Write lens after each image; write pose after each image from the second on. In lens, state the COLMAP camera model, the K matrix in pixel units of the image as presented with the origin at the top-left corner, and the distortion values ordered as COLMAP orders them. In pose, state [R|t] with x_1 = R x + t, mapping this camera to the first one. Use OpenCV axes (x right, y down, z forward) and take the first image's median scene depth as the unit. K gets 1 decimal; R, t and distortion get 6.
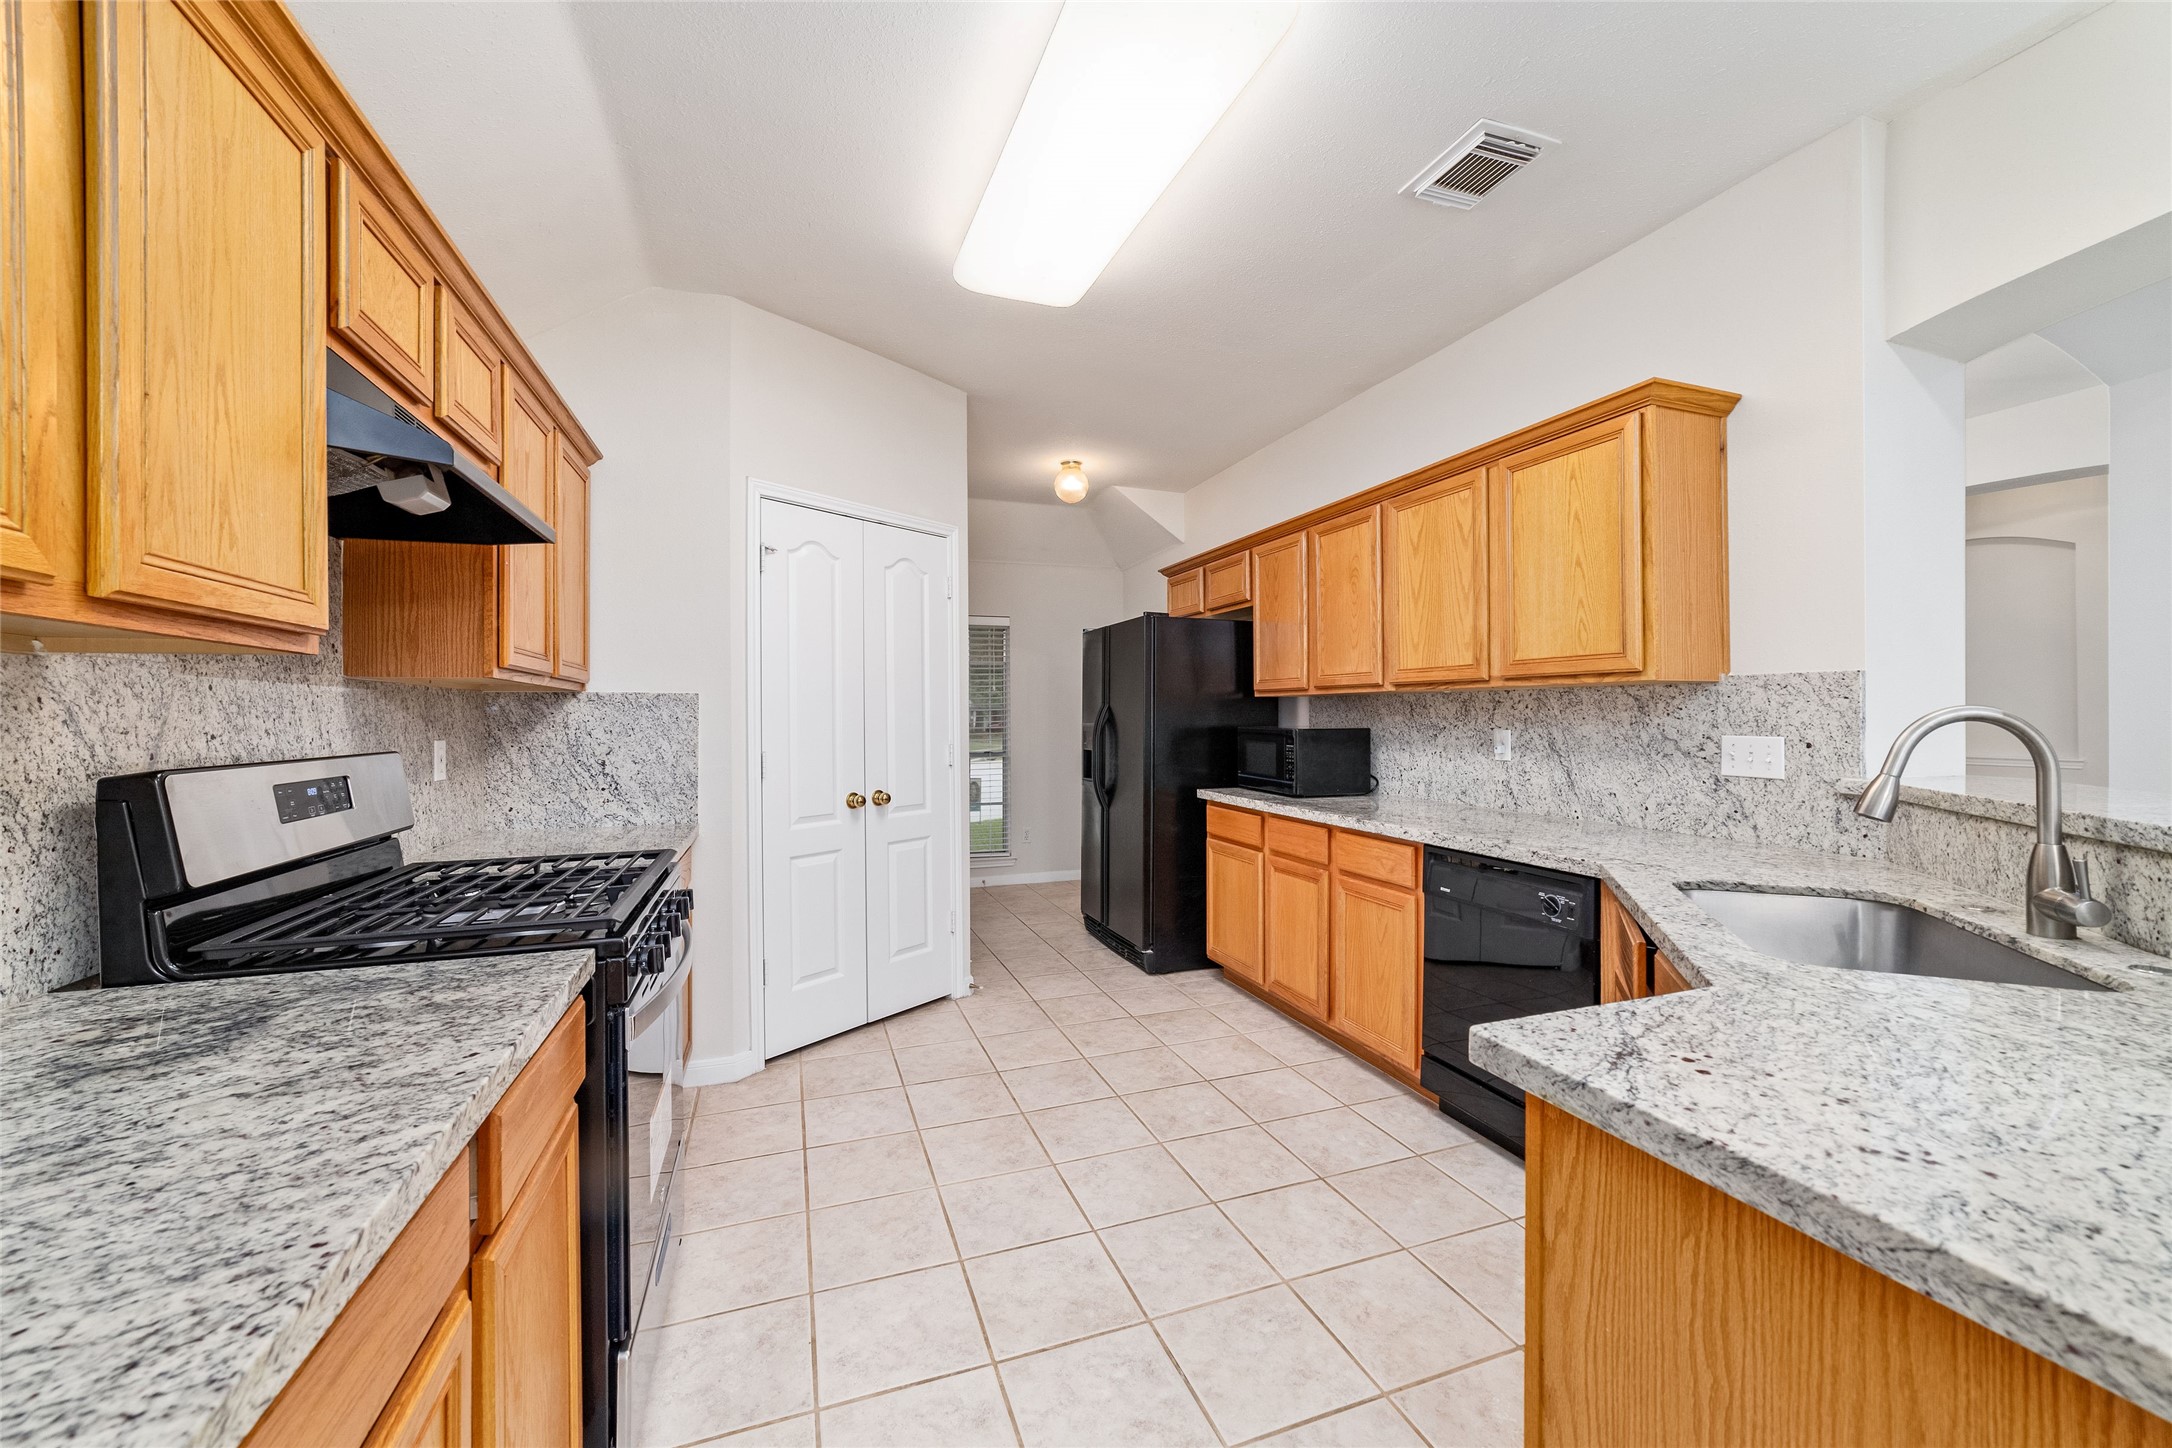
lens RADIAL K [[835.7, 0, 1089.2], [0, 835.7, 719.8], [0, 0, 1]] dist [-0.021576, 0.006843]
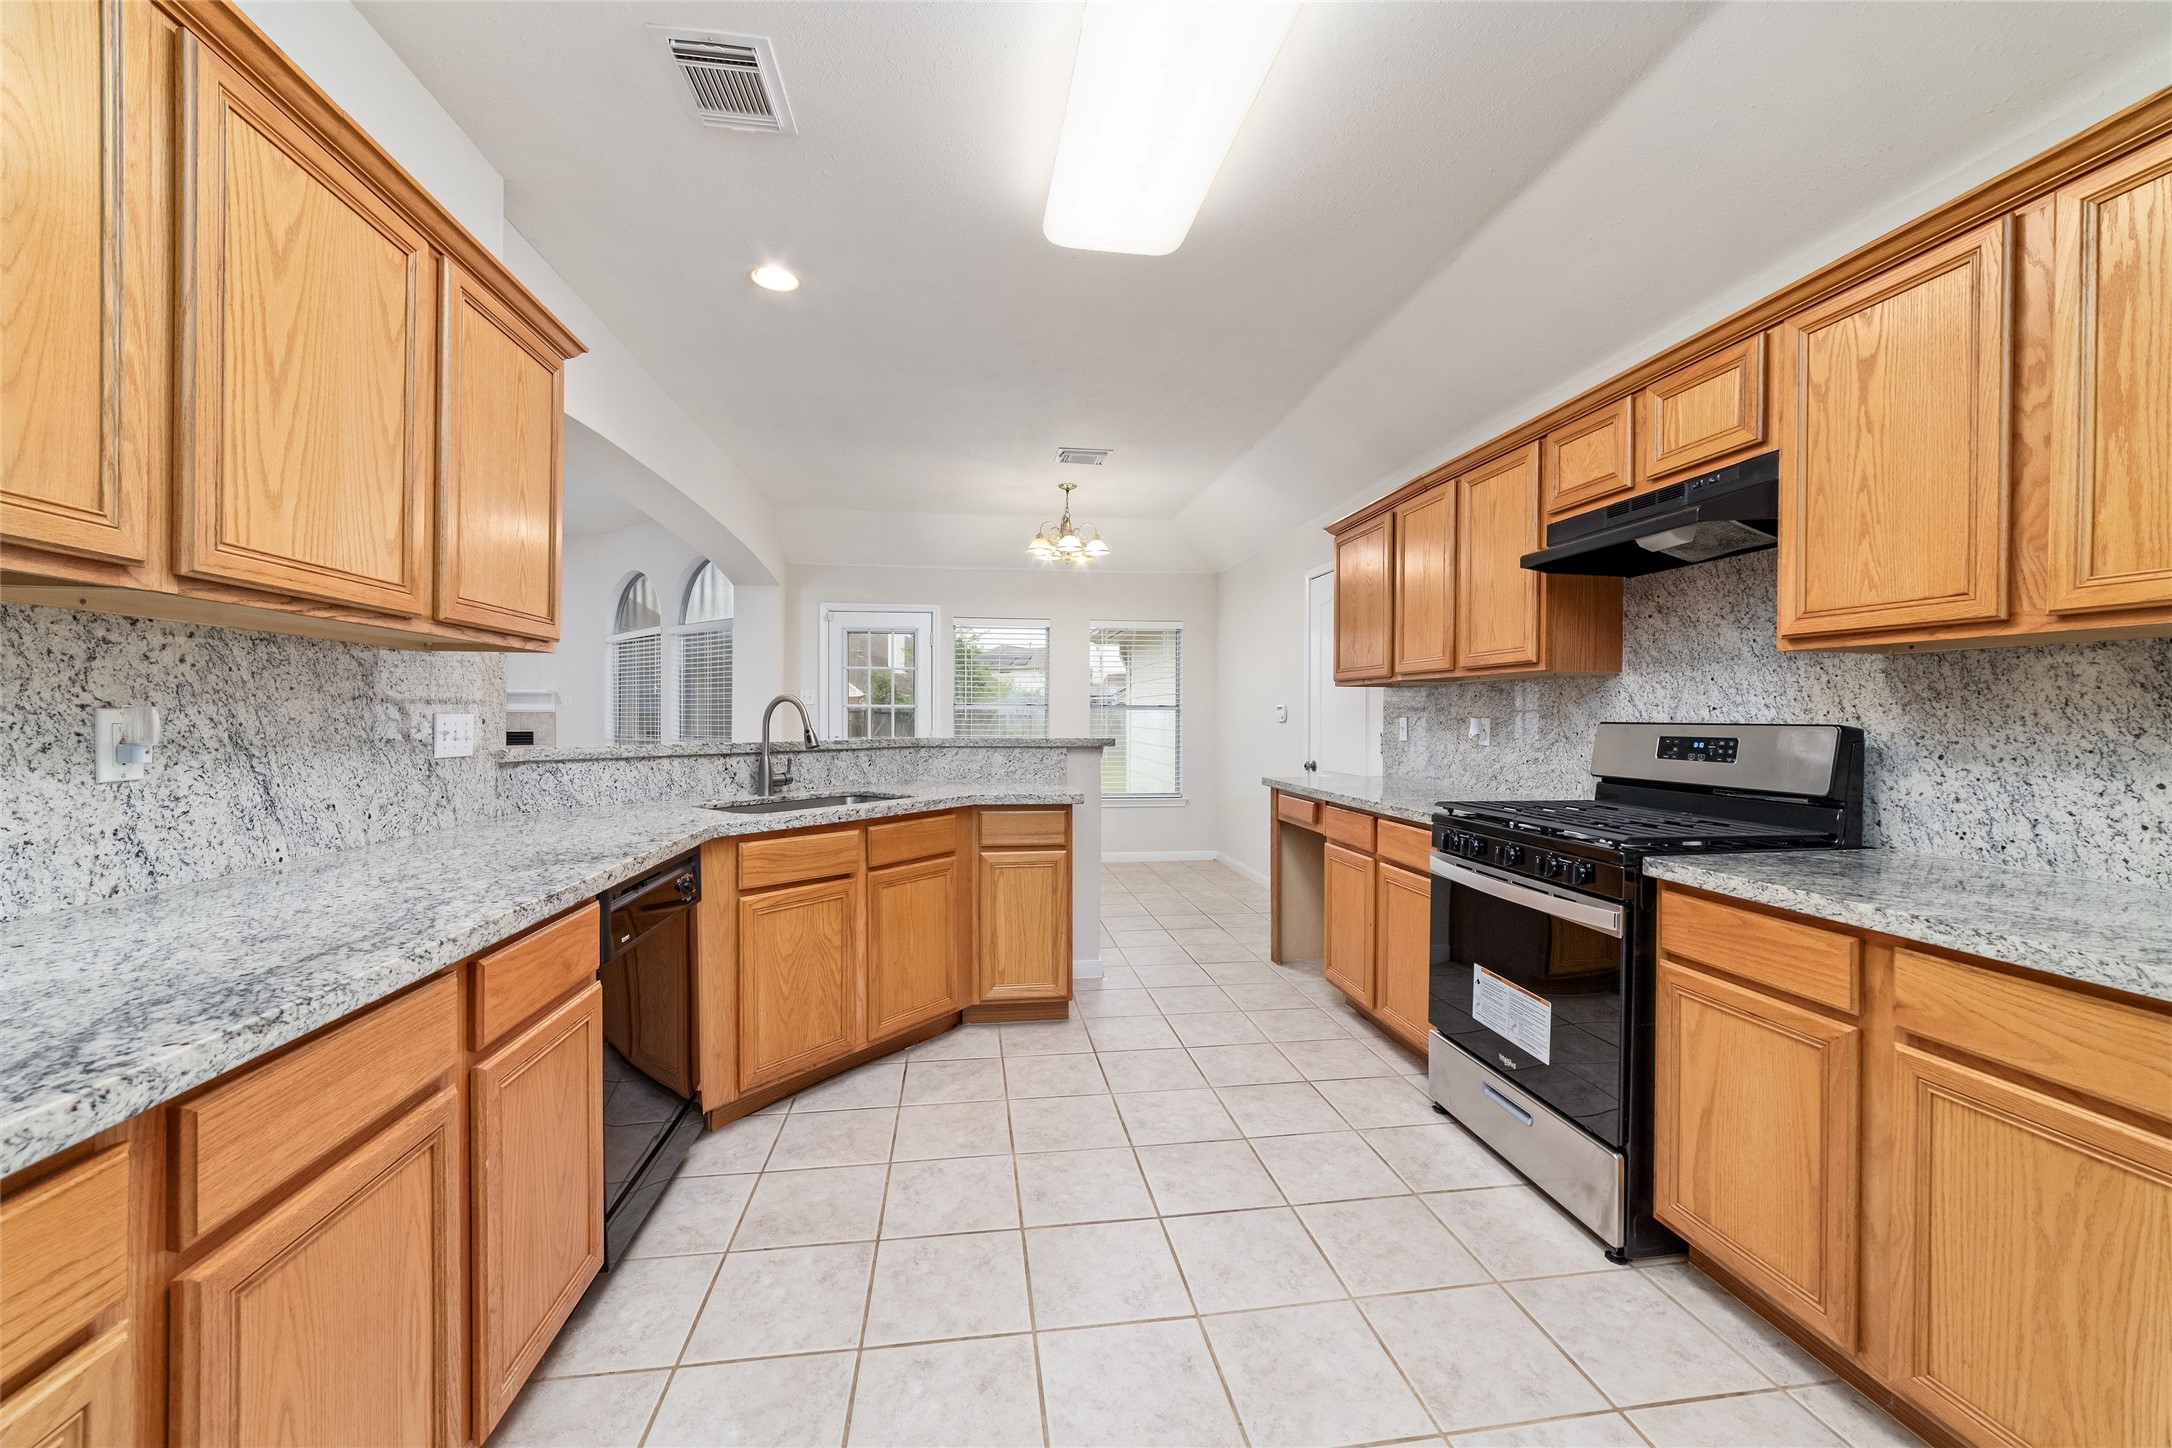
lens RADIAL K [[835.7, 0, 1087.7], [0, 835.7, 722.5], [0, 0, 1]] dist [-0.021576, 0.006843]
pose [[-0.979963, -0.002444, 0.199163, -0.079764], [-0.000271, 0.999940, 0.010939, 0.016378], [-0.199178, 0.010666, -0.979905, 1.503718]]
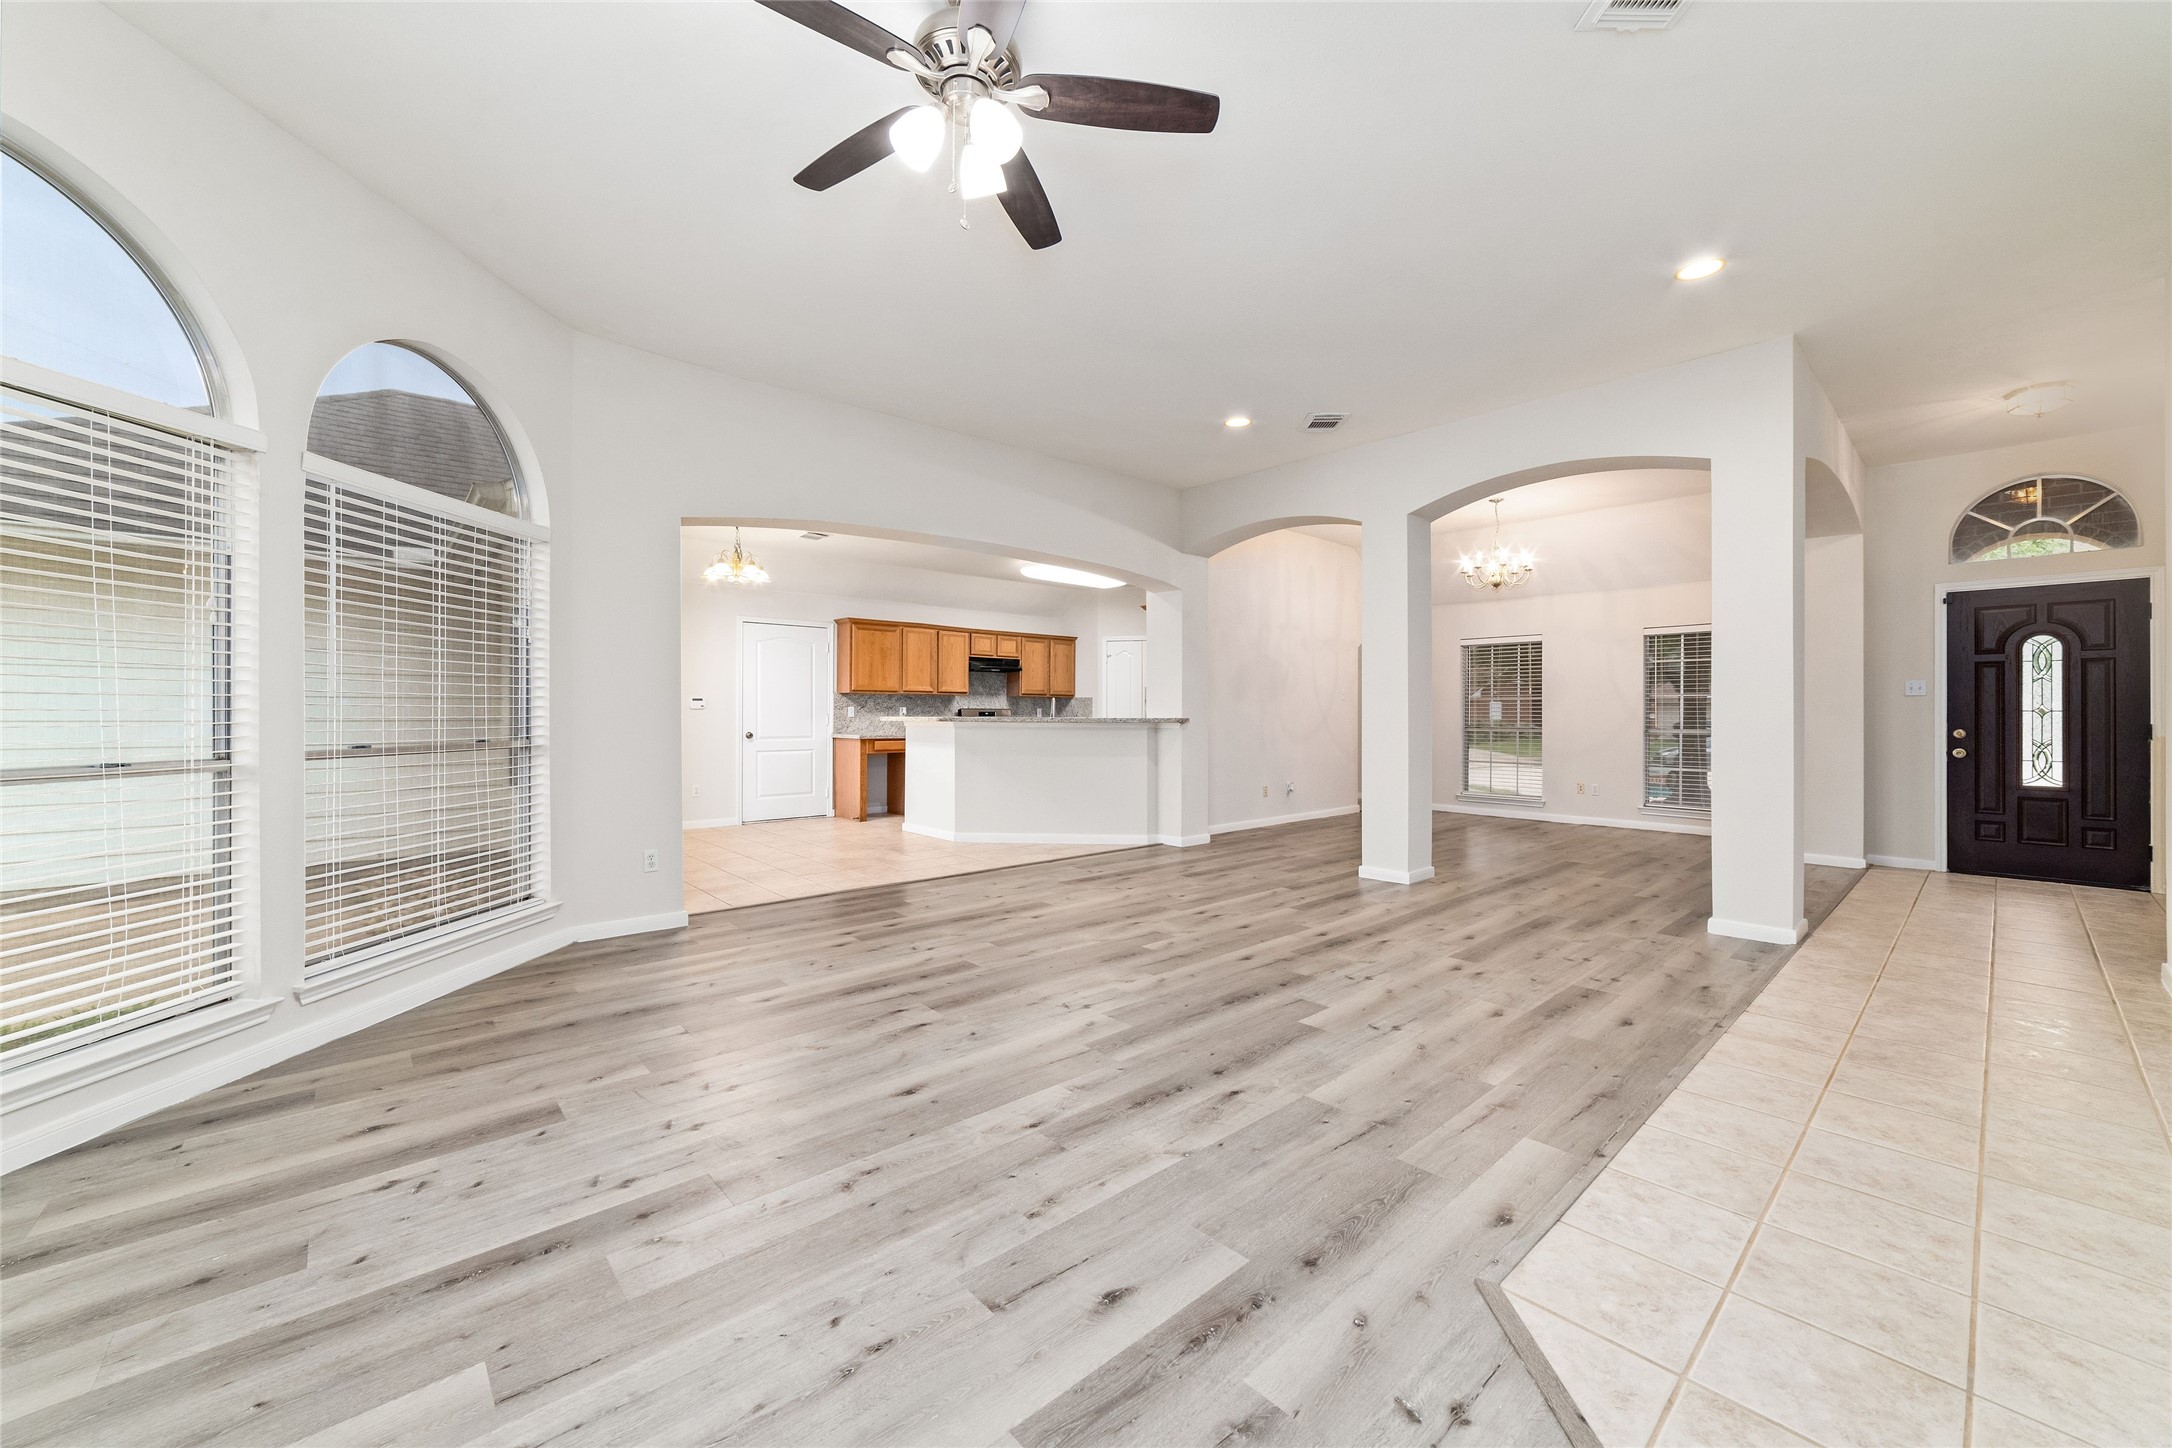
lens RADIAL K [[835.7, 0, 1085.6], [0, 835.7, 713.1], [0, 0, 1]] dist [-0.021576, 0.006843]
pose [[0.377170, 0.002586, -0.926141, 3.207382], [-0.006963, 0.999976, -0.000044, 0.042782], [0.926118, 0.006465, 0.377178, -0.475803]]
